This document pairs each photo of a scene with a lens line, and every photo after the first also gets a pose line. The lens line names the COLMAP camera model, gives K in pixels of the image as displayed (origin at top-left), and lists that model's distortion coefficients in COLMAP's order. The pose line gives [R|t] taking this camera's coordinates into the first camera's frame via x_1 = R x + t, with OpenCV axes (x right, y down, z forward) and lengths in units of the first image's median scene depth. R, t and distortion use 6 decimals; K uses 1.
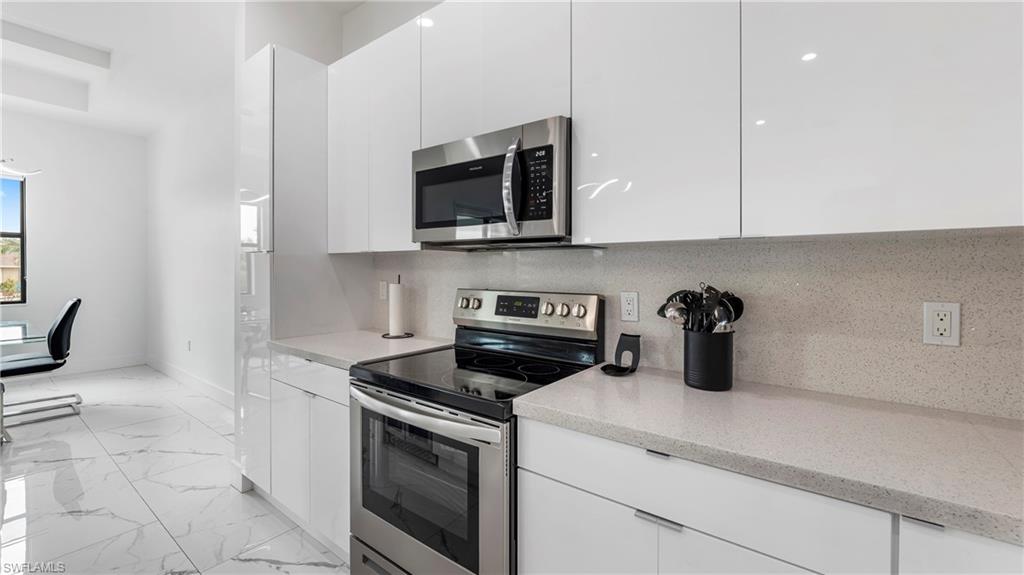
lens RADIAL K [[420.1, 0, 496.4], [0, 420.1, 273.9], [0, 0, 1]] dist [-0.001307, 0.000593]
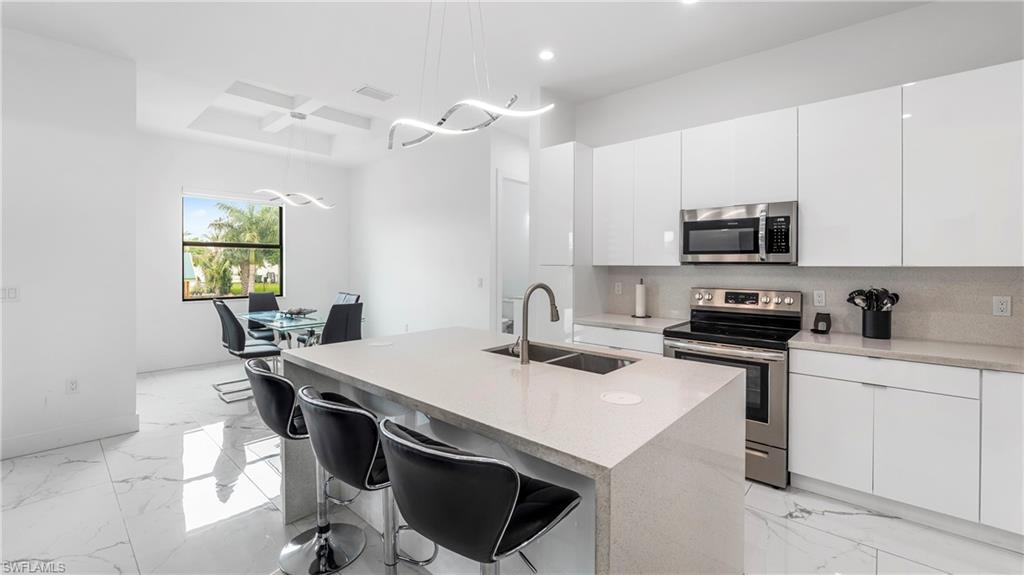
lens RADIAL K [[420.1, 0, 501.0], [0, 420.1, 270.9], [0, 0, 1]] dist [-0.001307, 0.000593]
pose [[0.997215, -0.001533, -0.074564, -1.028915], [0.001858, 0.999989, 0.004291, -0.057455], [0.074556, -0.004417, 0.997207, -1.026601]]
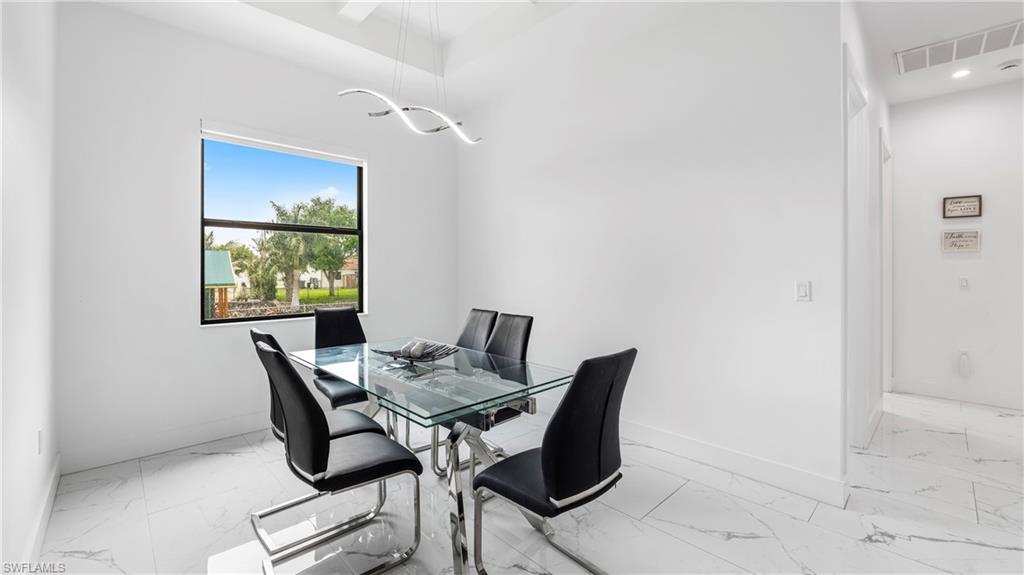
lens RADIAL K [[420.1, 0, 508.5], [0, 420.1, 275.3], [0, 0, 1]] dist [-0.001307, 0.000593]
pose [[0.990290, -0.011130, -0.138567, -2.378253], [0.012074, 0.999909, 0.005977, -0.023622], [0.138488, -0.007592, 0.990335, 0.695756]]
